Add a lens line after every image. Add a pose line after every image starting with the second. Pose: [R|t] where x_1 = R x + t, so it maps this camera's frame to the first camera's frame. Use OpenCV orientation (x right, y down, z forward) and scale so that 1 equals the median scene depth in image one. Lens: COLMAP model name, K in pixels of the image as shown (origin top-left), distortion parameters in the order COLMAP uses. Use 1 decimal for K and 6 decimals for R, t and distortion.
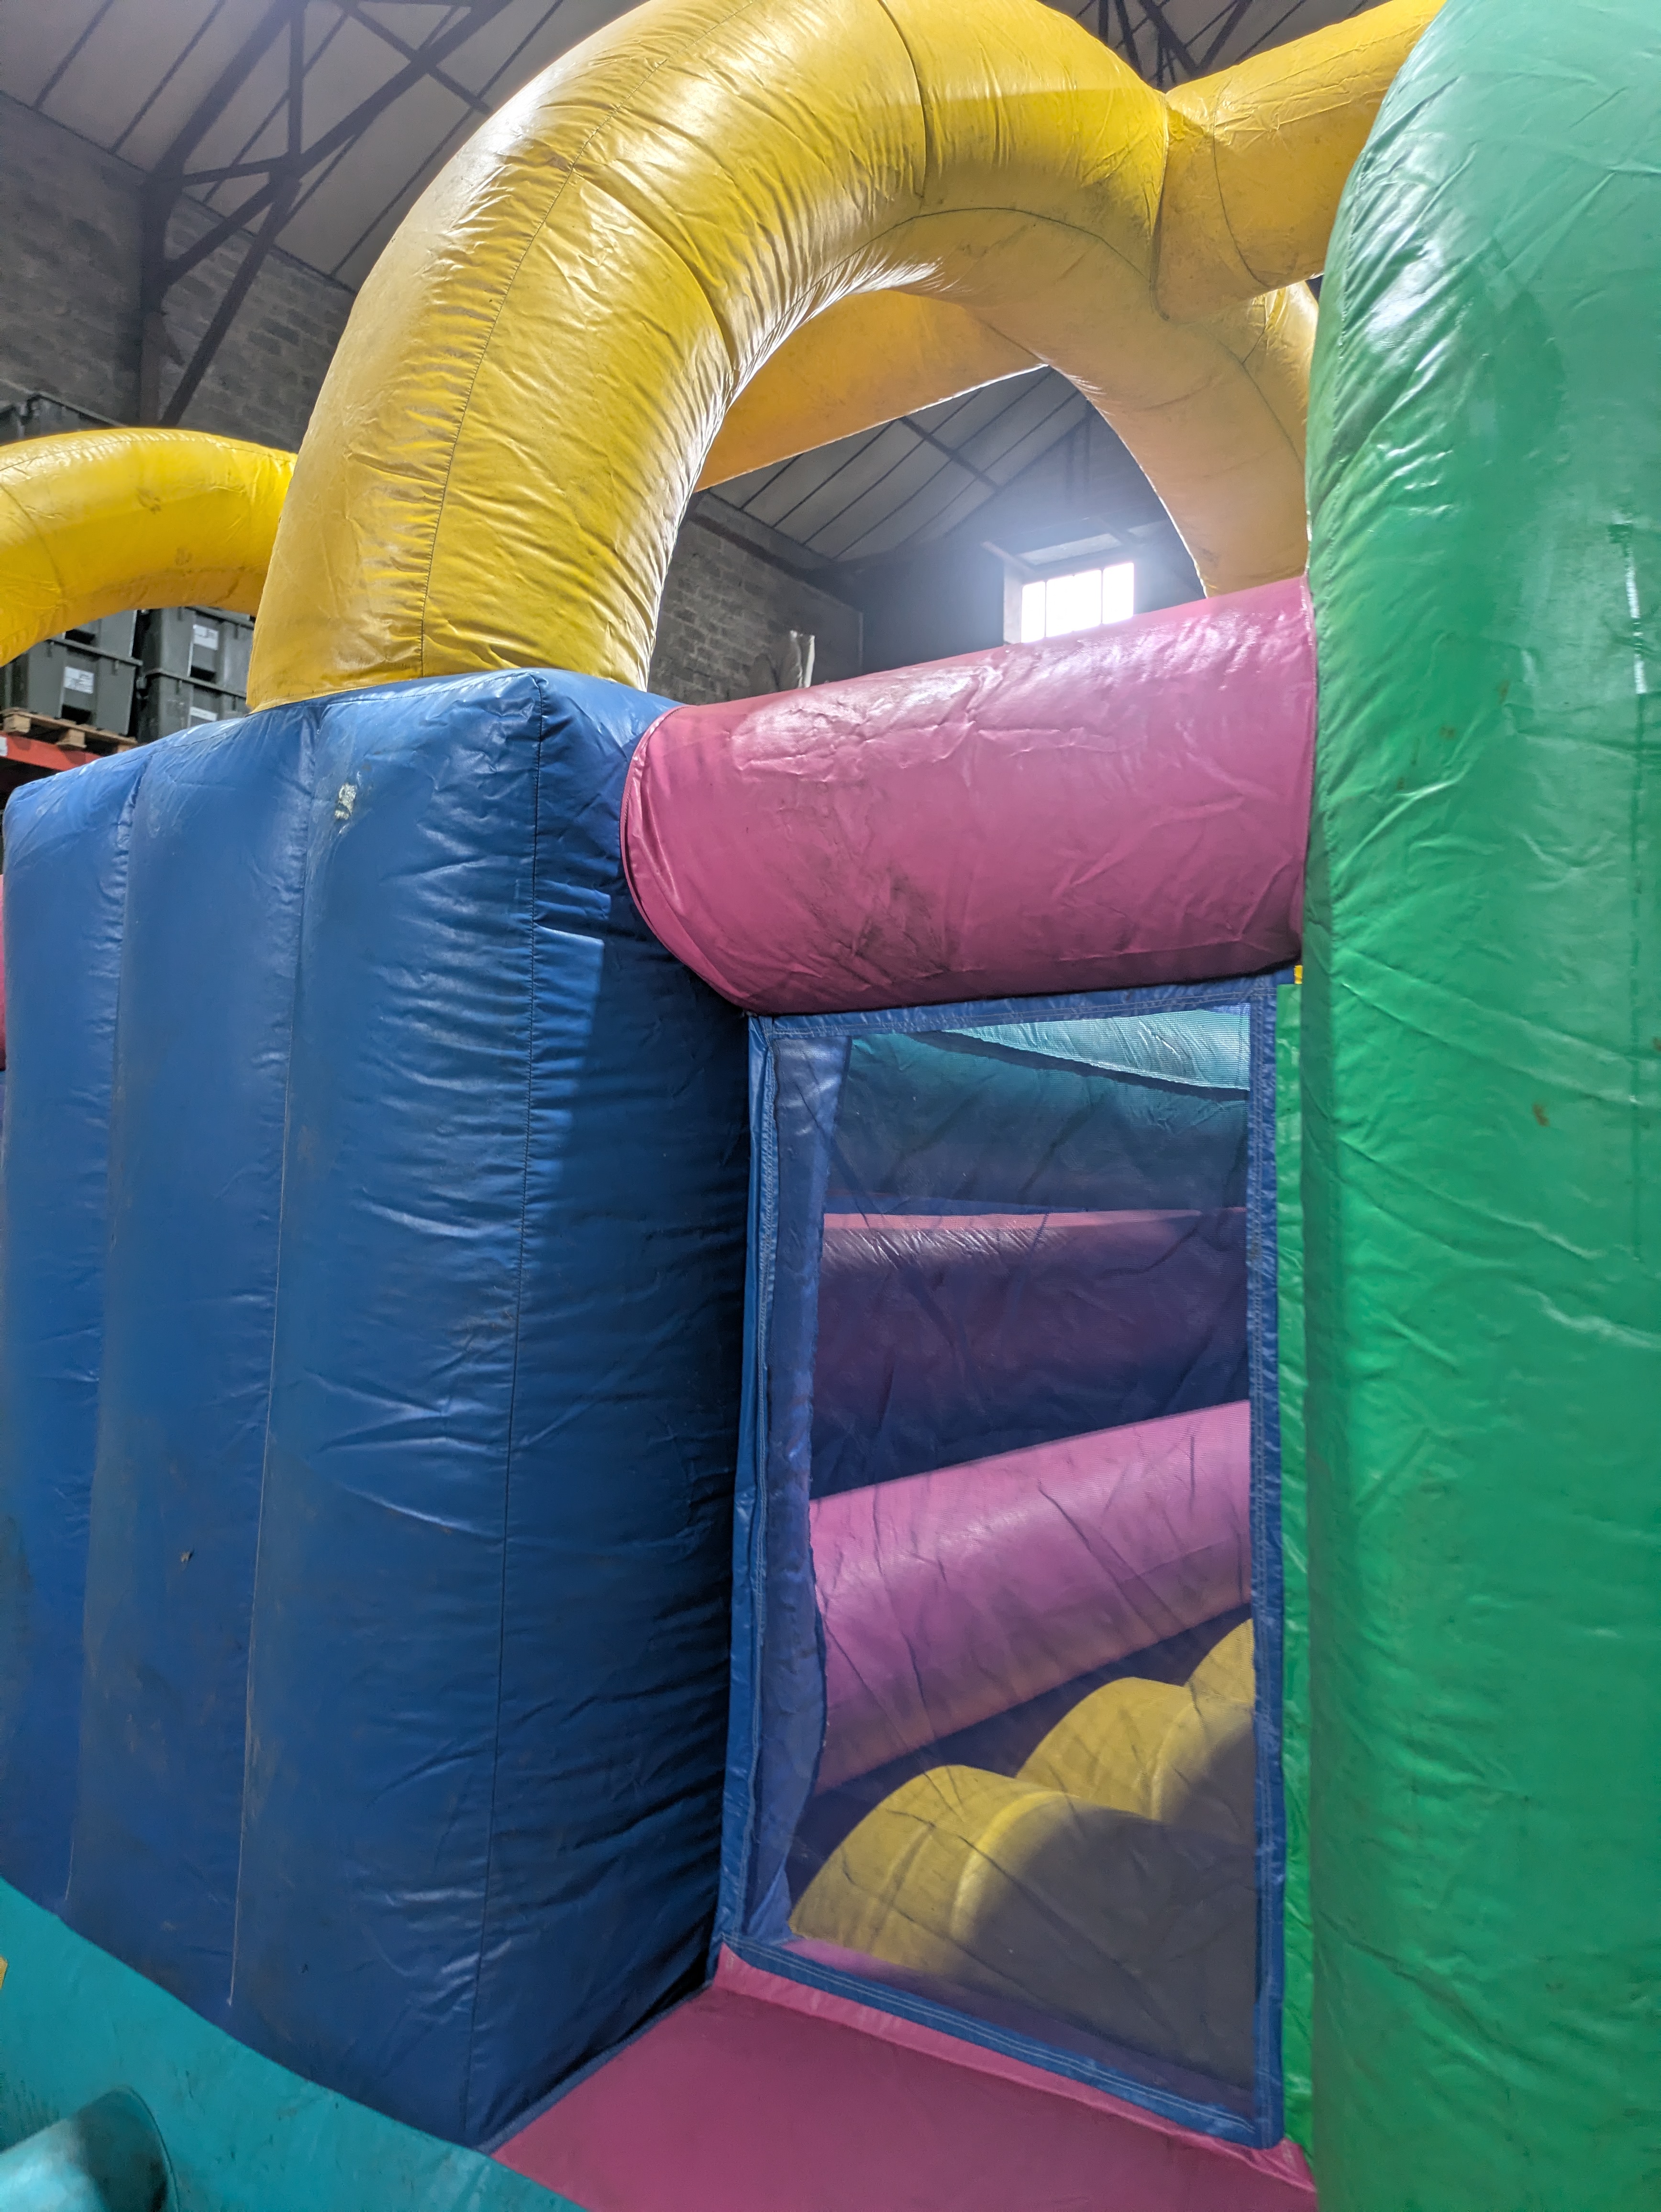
lens RADIAL K [[1611.0, 0, 846.5], [0, 1611.0, 1116.2], [0, 0, 1]] dist [0.043376, -0.040216]
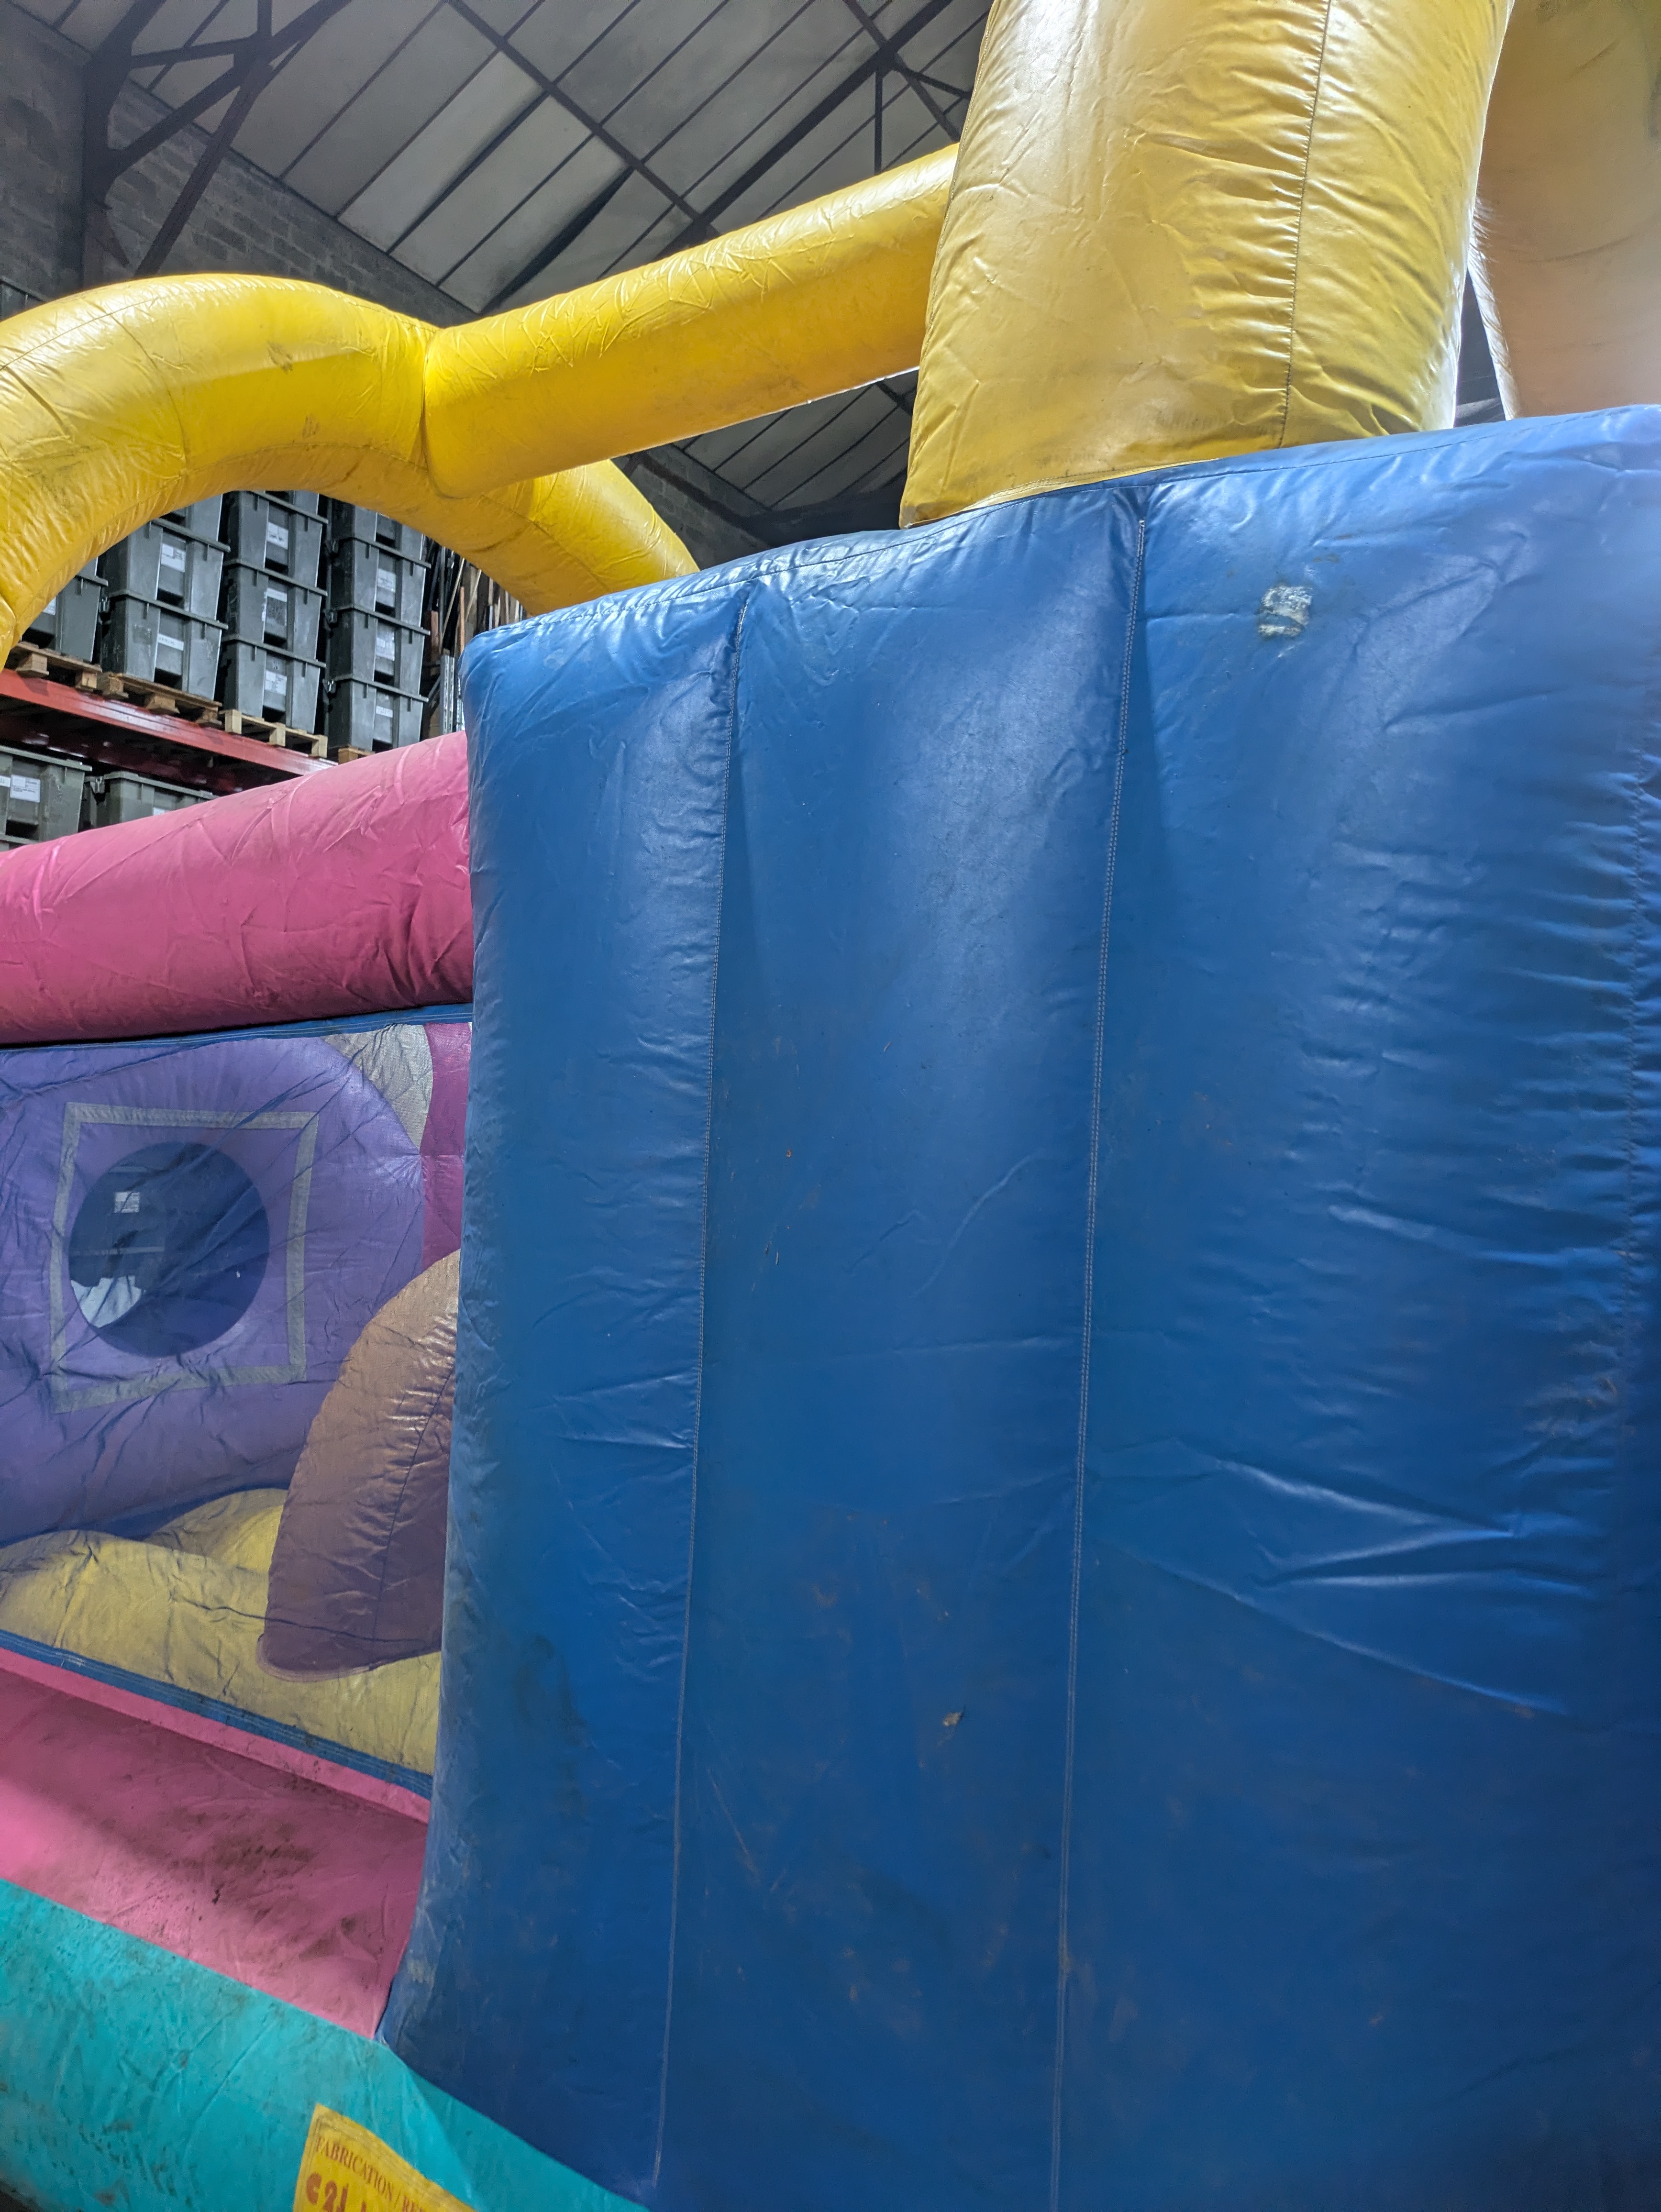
lens RADIAL K [[1611.0, 0, 769.1], [0, 1611.0, 1091.4], [0, 0, 1]] dist [0.043376, -0.040216]
pose [[0.998209, 0.005745, 0.059547, -0.222538], [-0.005888, 0.999980, 0.002234, 0.001758], [-0.059533, -0.002581, 0.998223, 0.135750]]
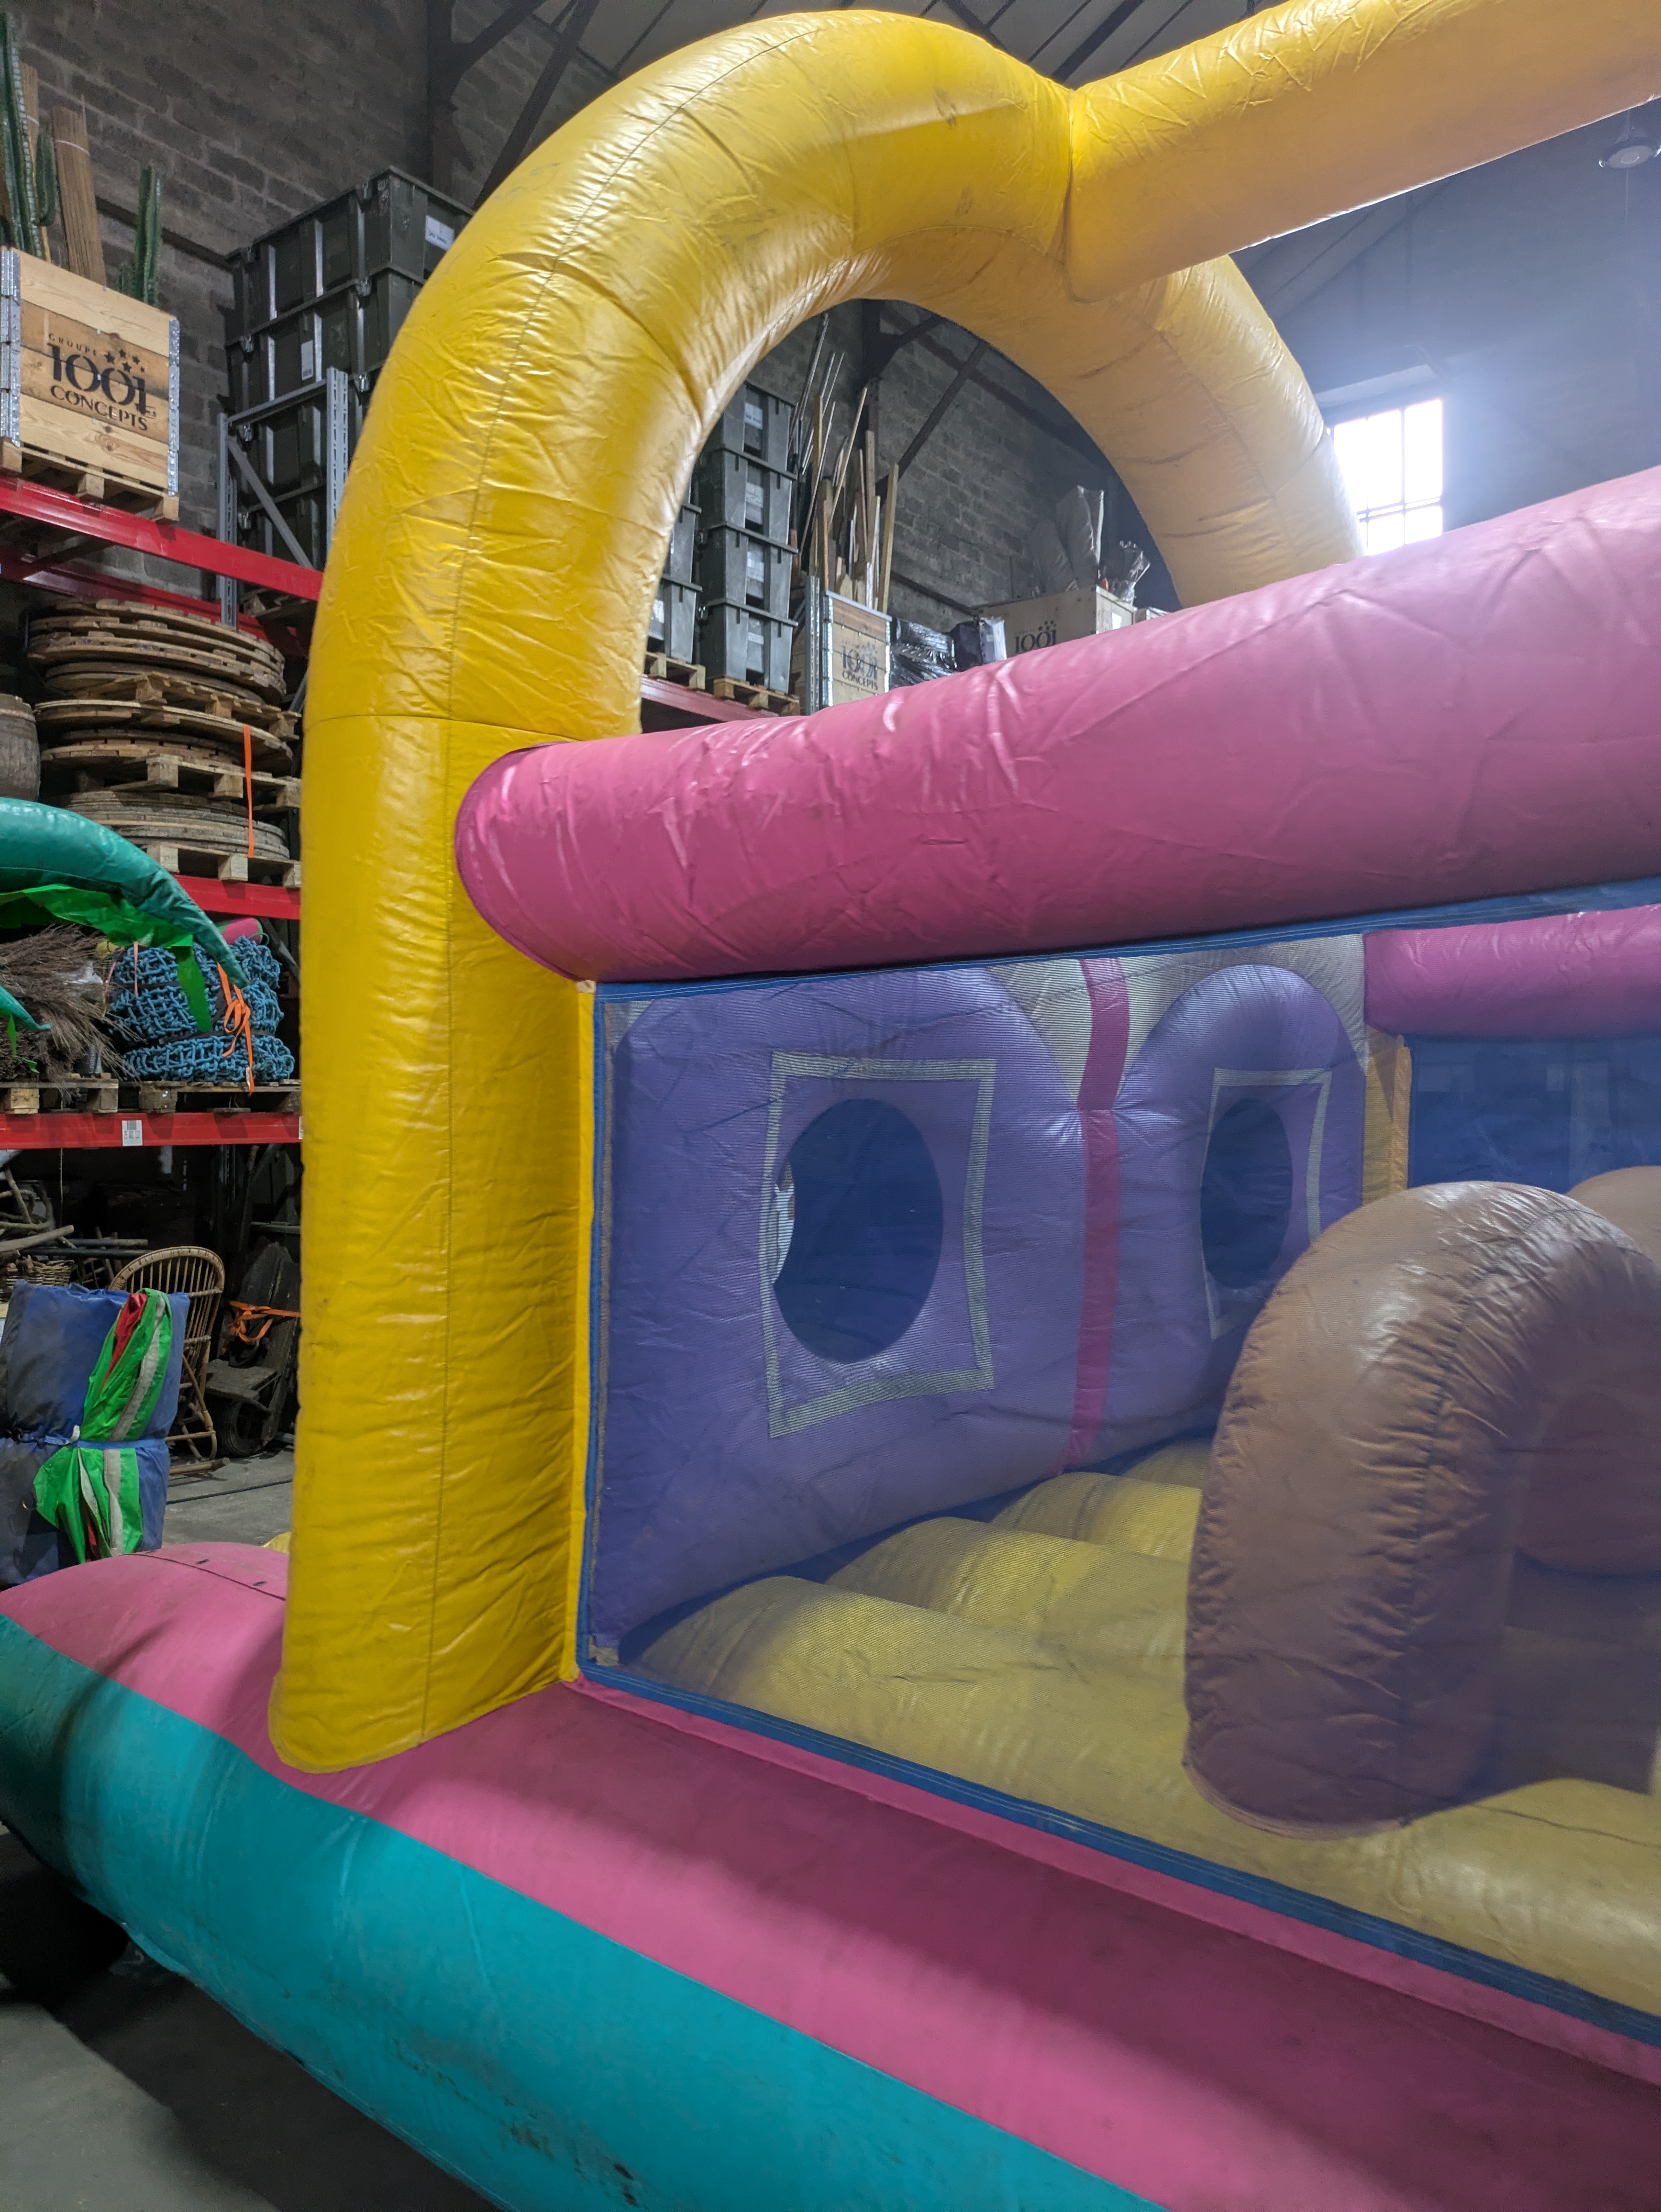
lens RADIAL K [[1611.0, 0, 820.7], [0, 1611.0, 1101.8], [0, 0, 1]] dist [0.043376, -0.040216]
pose [[0.998823, -0.017669, -0.045165, -0.442276], [0.019280, 0.999184, 0.035495, 0.008106], [0.044501, -0.036324, 0.998349, 0.298240]]
